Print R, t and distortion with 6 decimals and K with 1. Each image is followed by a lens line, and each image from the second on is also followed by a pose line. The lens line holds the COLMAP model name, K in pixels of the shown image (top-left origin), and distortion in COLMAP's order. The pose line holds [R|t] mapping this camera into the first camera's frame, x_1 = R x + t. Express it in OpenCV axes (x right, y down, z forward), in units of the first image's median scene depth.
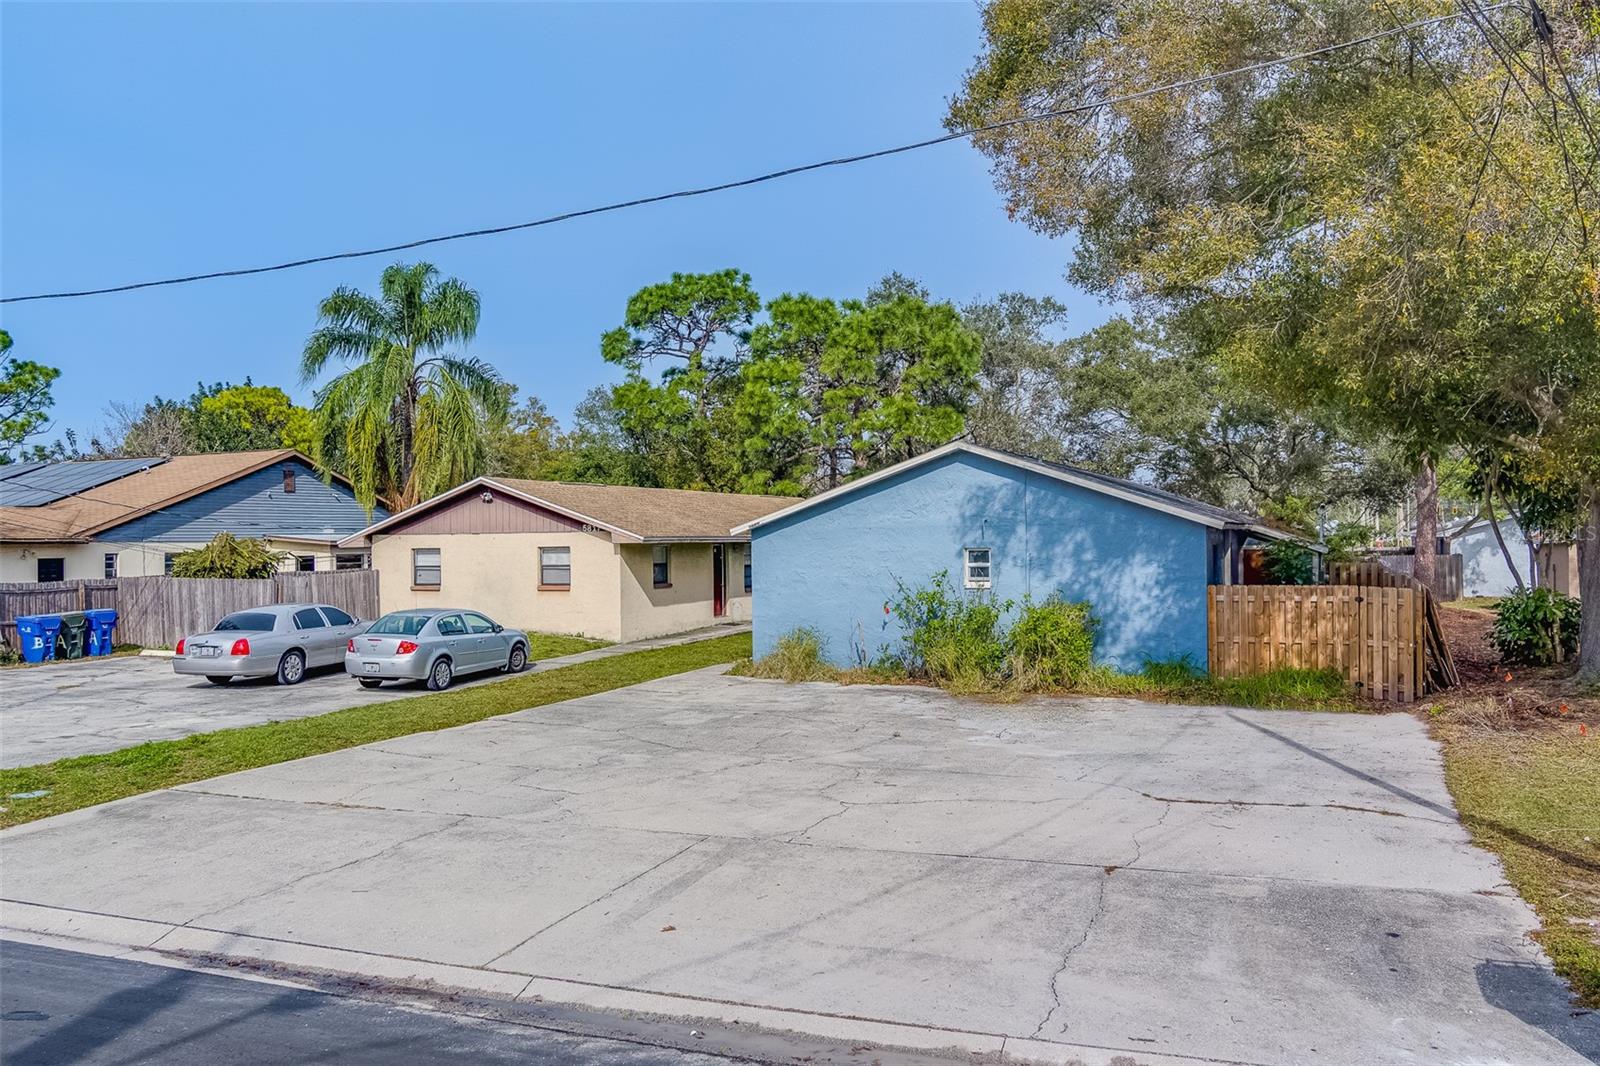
lens RADIAL K [[1306.3, 0, 800.0], [0, 1306.3, 533.0], [0, 0, 1]] dist [-0.062815, 0.006776]
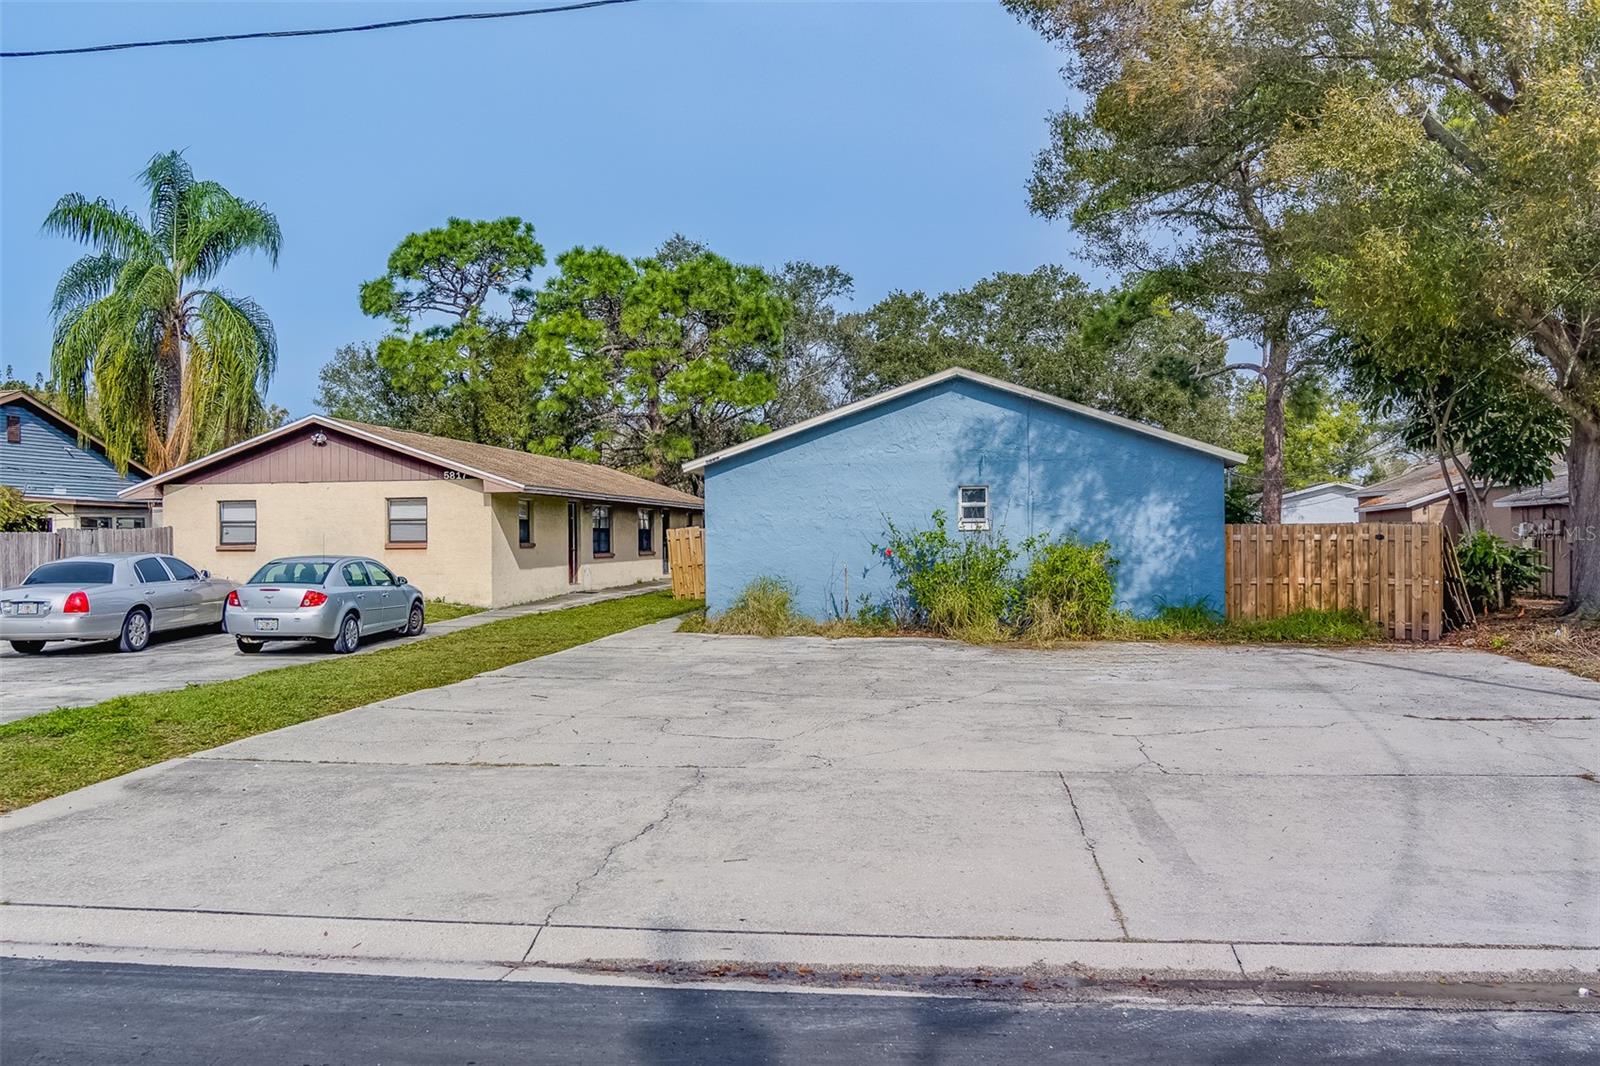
lens RADIAL K [[1322.3, 0, 800.0], [0, 1322.3, 533.0], [0, 0, 1]] dist [-0.062870, 0.015395]
pose [[0.968890, 0.004694, 0.247449, -0.209502], [-0.004413, 0.999989, -0.001687, 0.047001], [-0.247454, 0.000543, 0.968899, 0.141754]]
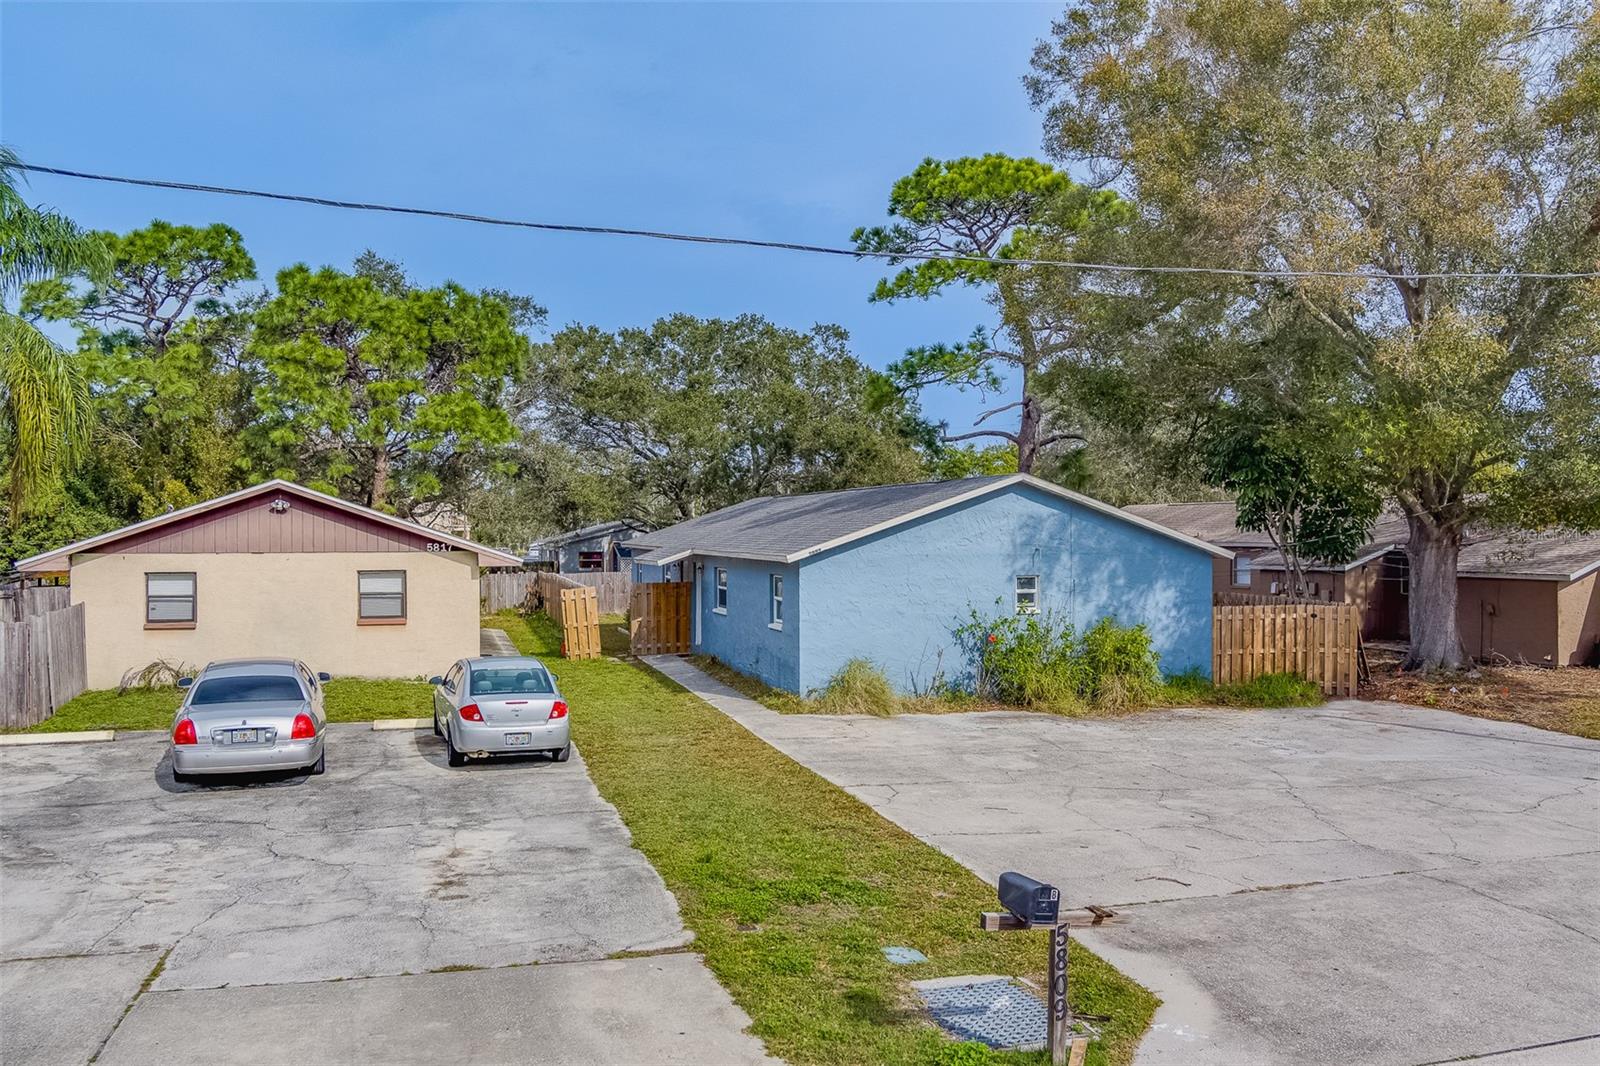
lens RADIAL K [[1323.5, 0, 806.4], [0, 1323.5, 550.1], [0, 0, 1]] dist [-0.071371, 0.011806]
pose [[0.785133, 0.002639, 0.619322, -0.667920], [-0.010913, 0.999895, 0.009575, -0.016962], [-0.619231, -0.014277, 0.785079, 0.279968]]
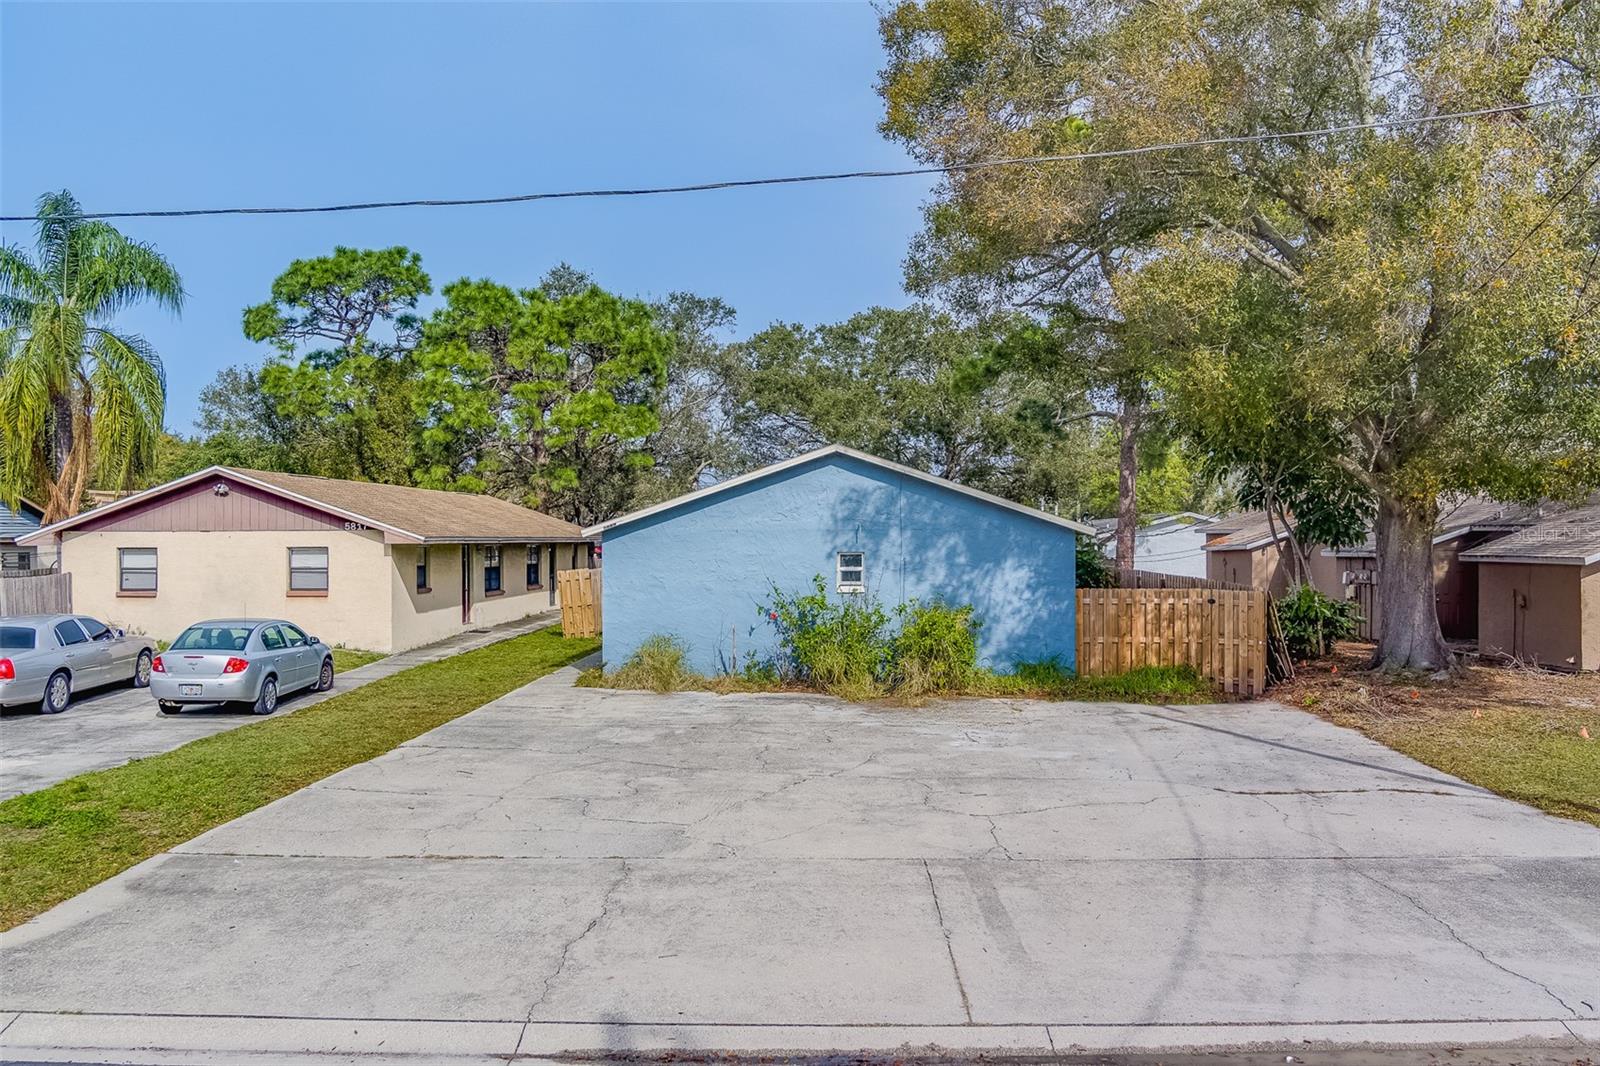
lens RADIAL K [[1322.3, 0, 800.0], [0, 1322.3, 533.0], [0, 0, 1]] dist [-0.062870, 0.015395]
pose [[0.940907, 0.010015, 0.338517, -0.242172], [-0.009652, 0.999950, -0.002756, 0.000444], [-0.338527, -0.000674, 0.940956, 0.069128]]
